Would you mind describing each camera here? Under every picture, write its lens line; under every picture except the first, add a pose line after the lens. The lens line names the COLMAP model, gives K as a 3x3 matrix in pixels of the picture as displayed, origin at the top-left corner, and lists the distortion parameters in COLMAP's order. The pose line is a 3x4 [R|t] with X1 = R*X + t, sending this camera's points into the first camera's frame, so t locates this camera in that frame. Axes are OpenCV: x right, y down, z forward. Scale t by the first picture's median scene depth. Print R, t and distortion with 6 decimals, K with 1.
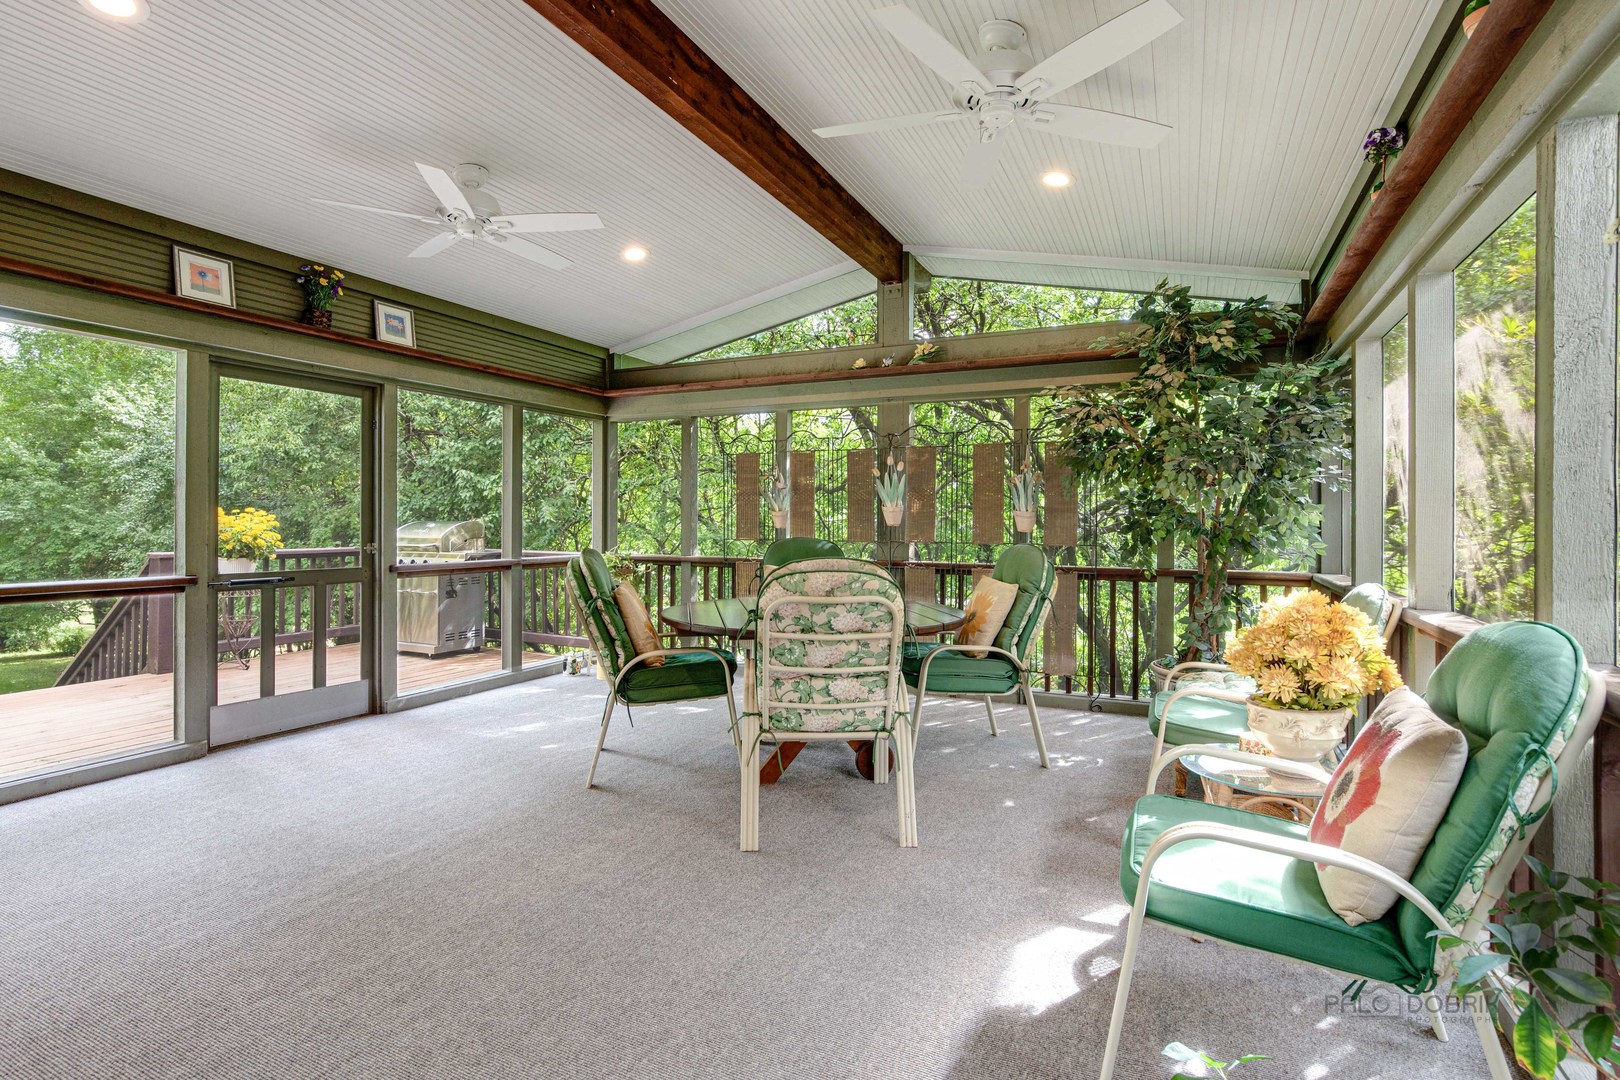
lens RADIAL K [[750.7, 0, 809.0], [0, 750.7, 529.5], [0, 0, 1]] dist [-0.002560, 0.000819]
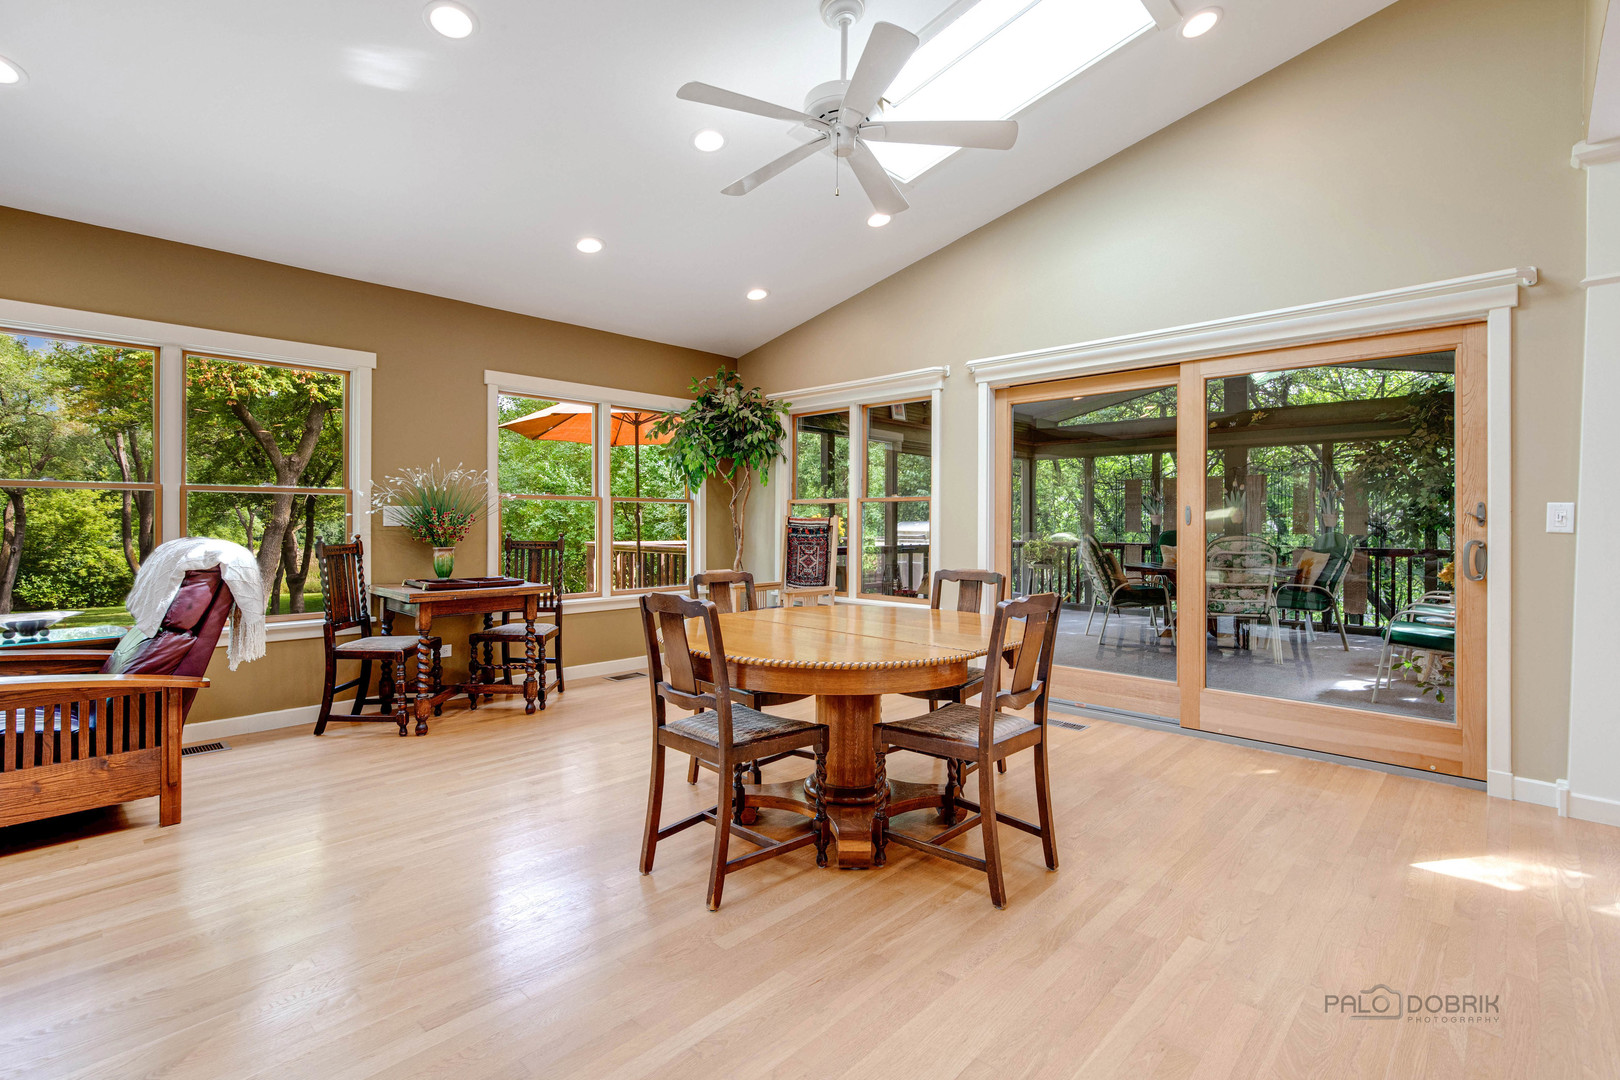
lens RADIAL K [[750.7, 0, 808.0], [0, 750.7, 529.9], [0, 0, 1]] dist [-0.002560, 0.000819]
pose [[0.954807, 0.001213, -0.297223, -0.378828], [-0.001977, 0.999995, -0.002268, 0.019536], [0.297219, 0.002753, 0.954805, -1.088201]]
